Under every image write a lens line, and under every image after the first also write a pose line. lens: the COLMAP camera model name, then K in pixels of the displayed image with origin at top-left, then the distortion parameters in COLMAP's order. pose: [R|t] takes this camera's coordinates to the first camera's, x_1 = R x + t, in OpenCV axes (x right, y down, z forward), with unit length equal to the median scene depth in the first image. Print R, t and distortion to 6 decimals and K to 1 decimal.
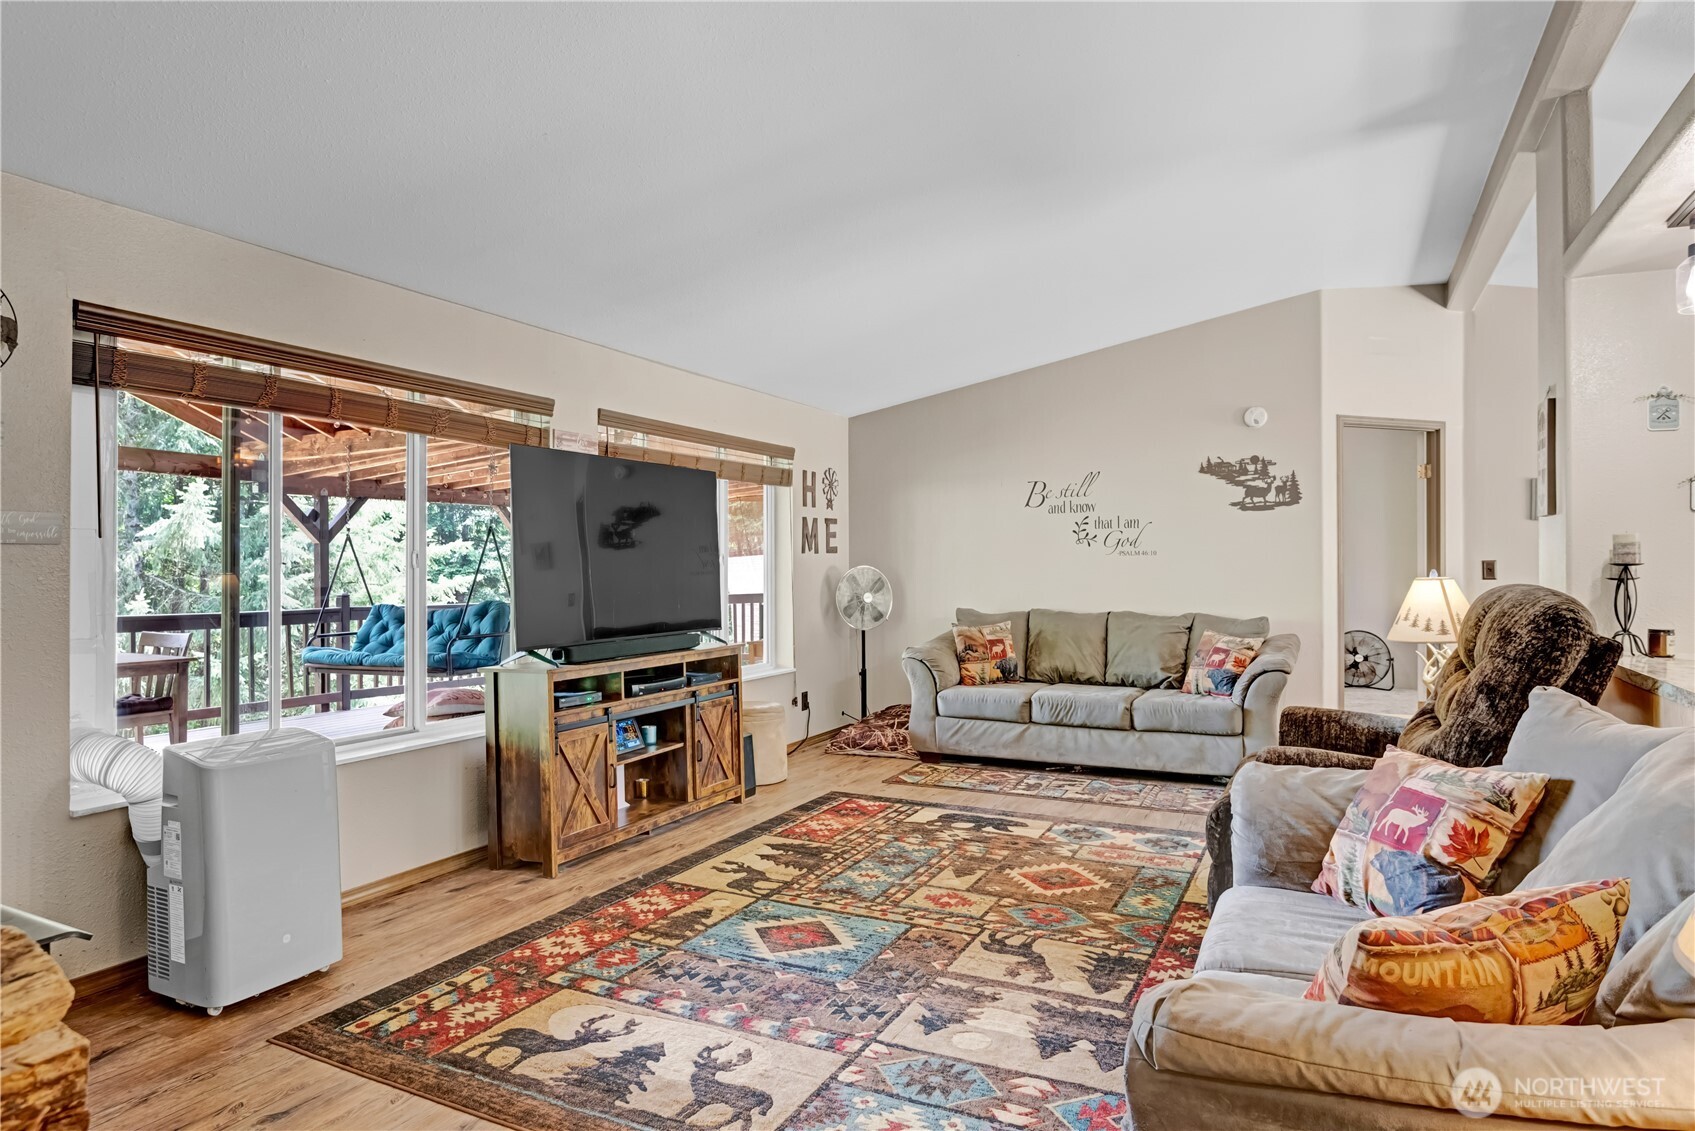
lens RADIAL K [[1008.5, 0, 848.7], [0, 1008.5, 559.4], [0, 0, 1]] dist [-0.015170, -0.009532]
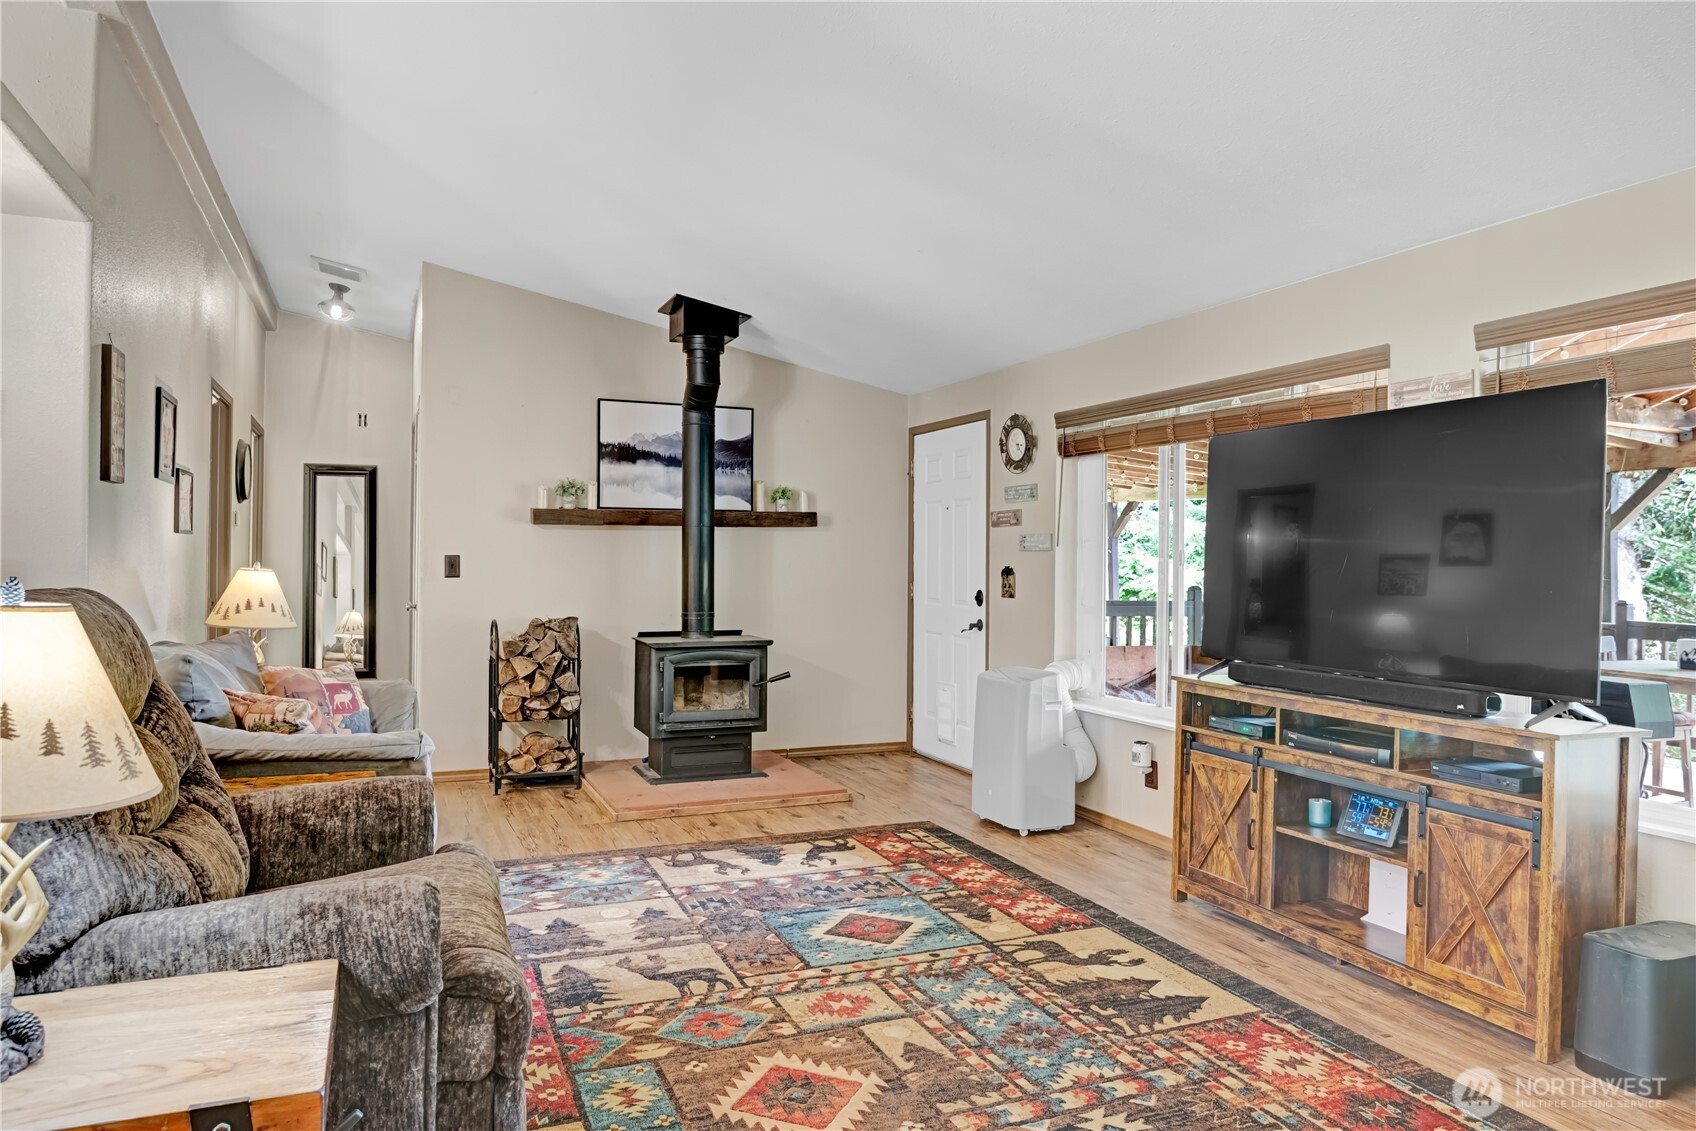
lens RADIAL K [[1080.3, 0, 845.3], [0, 1080.3, 540.2], [0, 0, 1]] dist [-0.004733, -0.018007]
pose [[-0.655273, -0.014918, -0.755245, 0.737357], [-0.003225, 0.999851, -0.016952, 0.000884], [0.755386, -0.008673, -0.655223, 1.577907]]
